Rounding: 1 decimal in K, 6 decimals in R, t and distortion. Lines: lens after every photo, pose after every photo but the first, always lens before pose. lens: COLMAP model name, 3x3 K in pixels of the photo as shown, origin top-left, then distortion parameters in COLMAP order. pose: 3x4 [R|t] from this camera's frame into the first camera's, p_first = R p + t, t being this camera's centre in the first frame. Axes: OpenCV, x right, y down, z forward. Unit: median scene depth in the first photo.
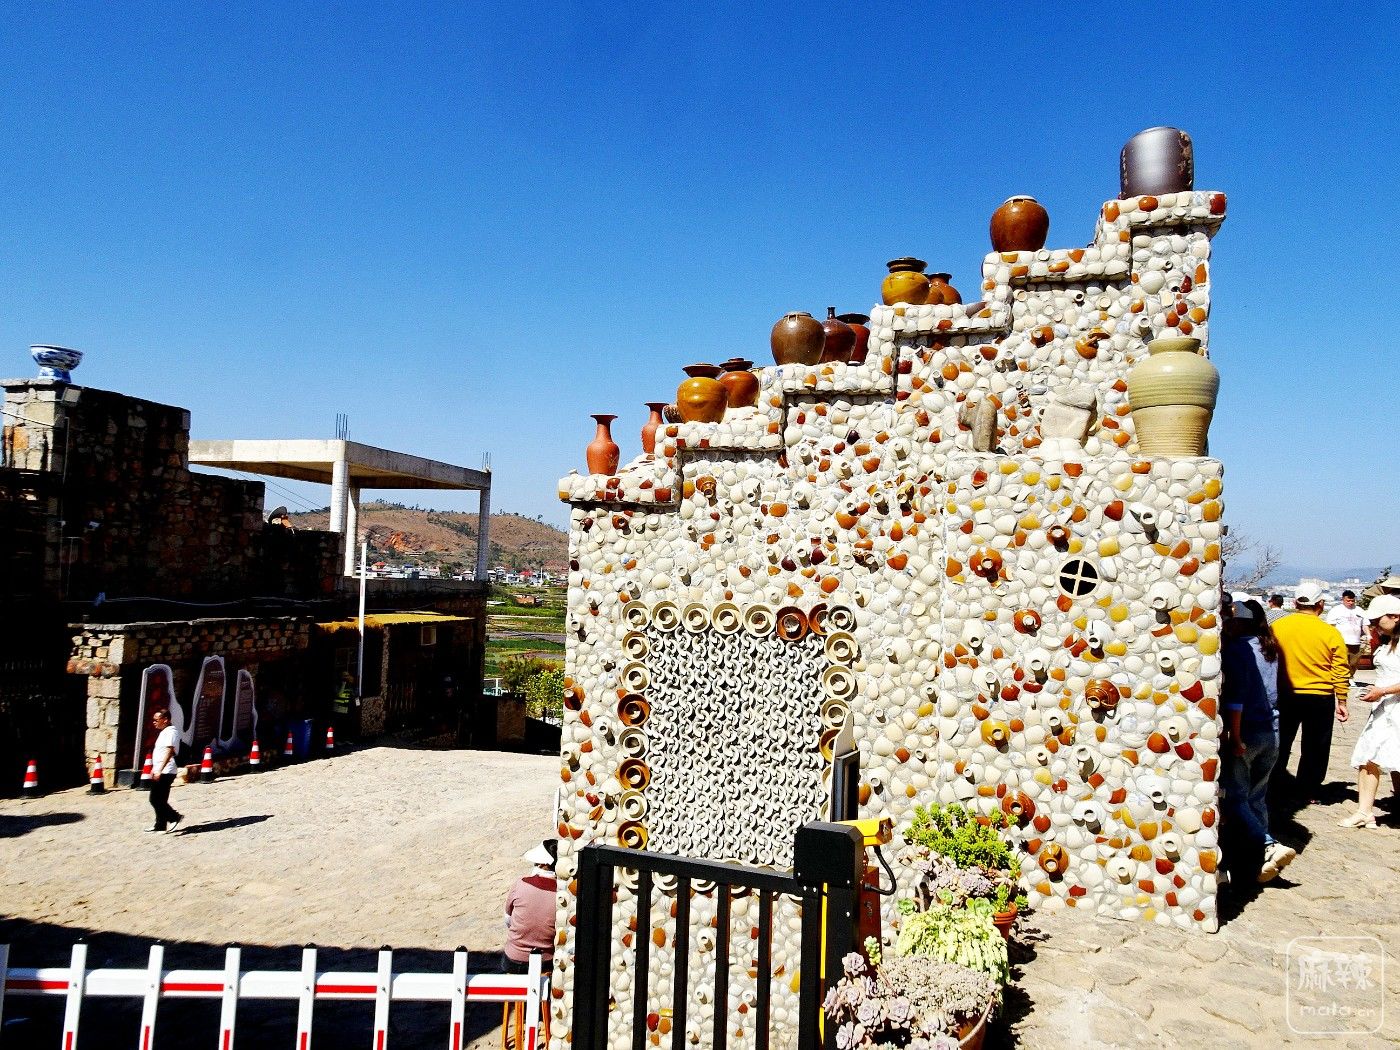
lens RADIAL K [[1013.7, 0, 701.4], [0, 1013.7, 531.5], [0, 0, 1]] dist [0.020695, 0.000138]
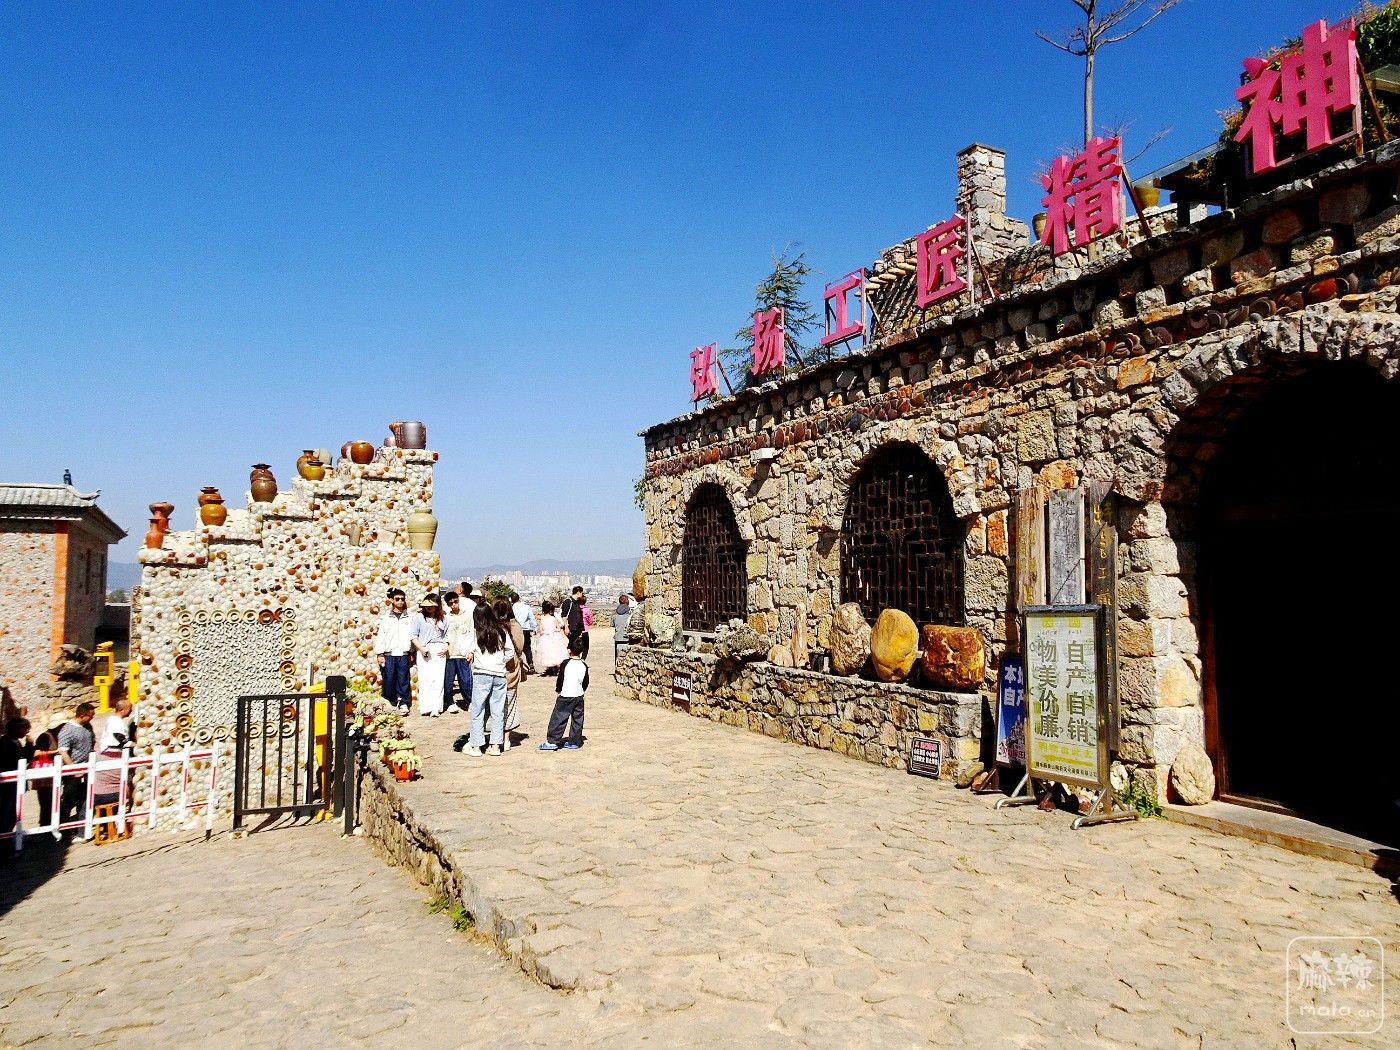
lens RADIAL K [[1013.7, 0, 699.3], [0, 1013.7, 529.3], [0, 0, 1]] dist [0.020695, 0.000138]
pose [[0.701415, 0.012223, 0.712648, -0.880797], [-0.011006, 0.999919, -0.006318, -0.105067], [-0.712668, -0.003412, 0.701493, -1.334235]]
